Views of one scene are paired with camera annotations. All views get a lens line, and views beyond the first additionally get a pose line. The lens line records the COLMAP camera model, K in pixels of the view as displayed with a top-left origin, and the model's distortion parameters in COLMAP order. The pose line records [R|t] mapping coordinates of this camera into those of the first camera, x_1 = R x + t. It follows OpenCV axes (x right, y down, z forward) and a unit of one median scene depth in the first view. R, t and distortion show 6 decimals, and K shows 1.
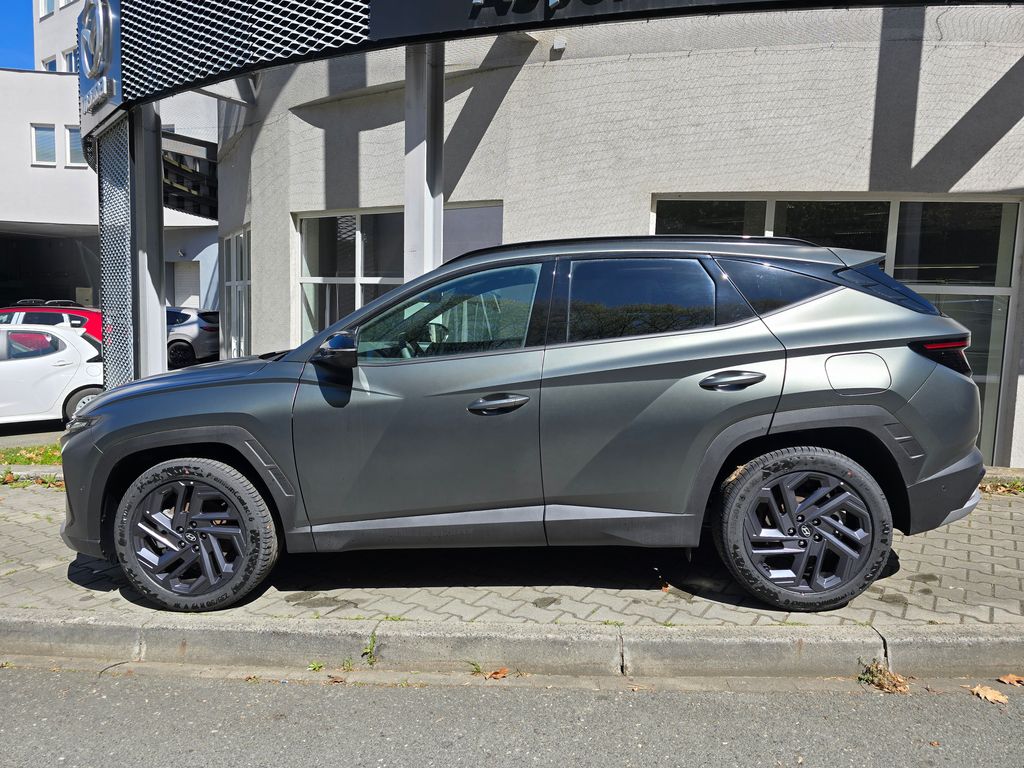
lens RADIAL K [[685.7, 0, 551.3], [0, 685.7, 386.2], [0, 0, 1]] dist [0.021471, -0.019694]
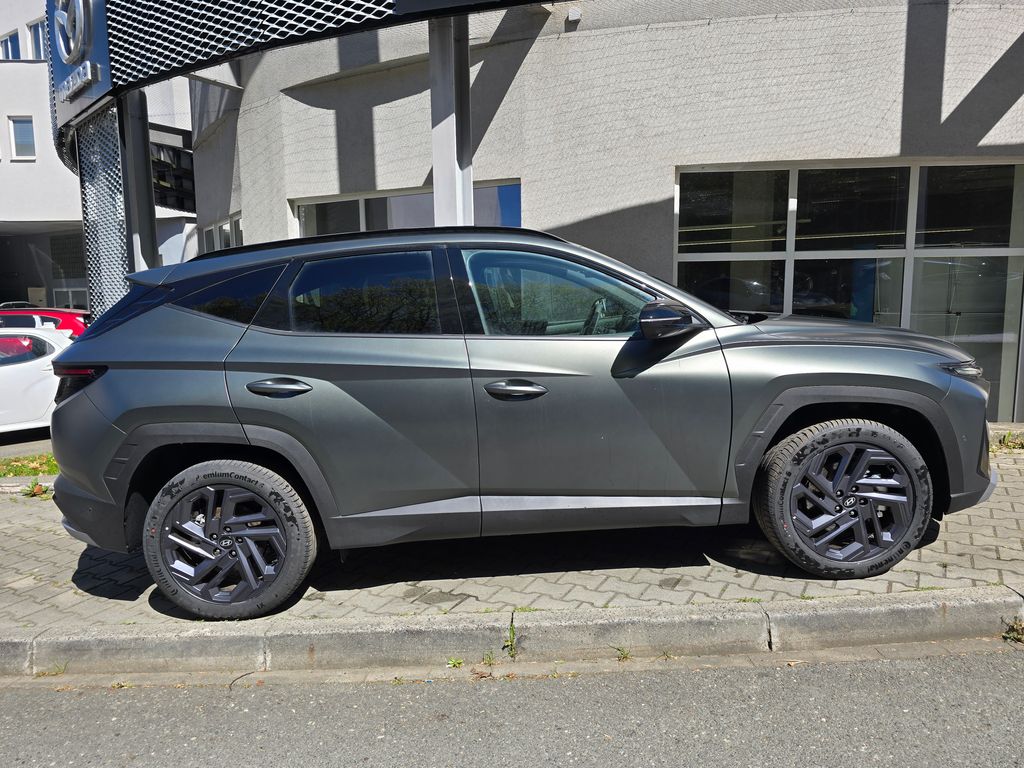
lens RADIAL K [[685.7, 0, 480.3], [0, 685.7, 385.8], [0, 0, 1]] dist [0.021471, -0.019694]
pose [[0.997469, -0.048691, 0.051810, -0.206104], [0.047679, 0.998650, 0.020600, 0.000118], [-0.052743, -0.018078, 0.998444, 0.025808]]
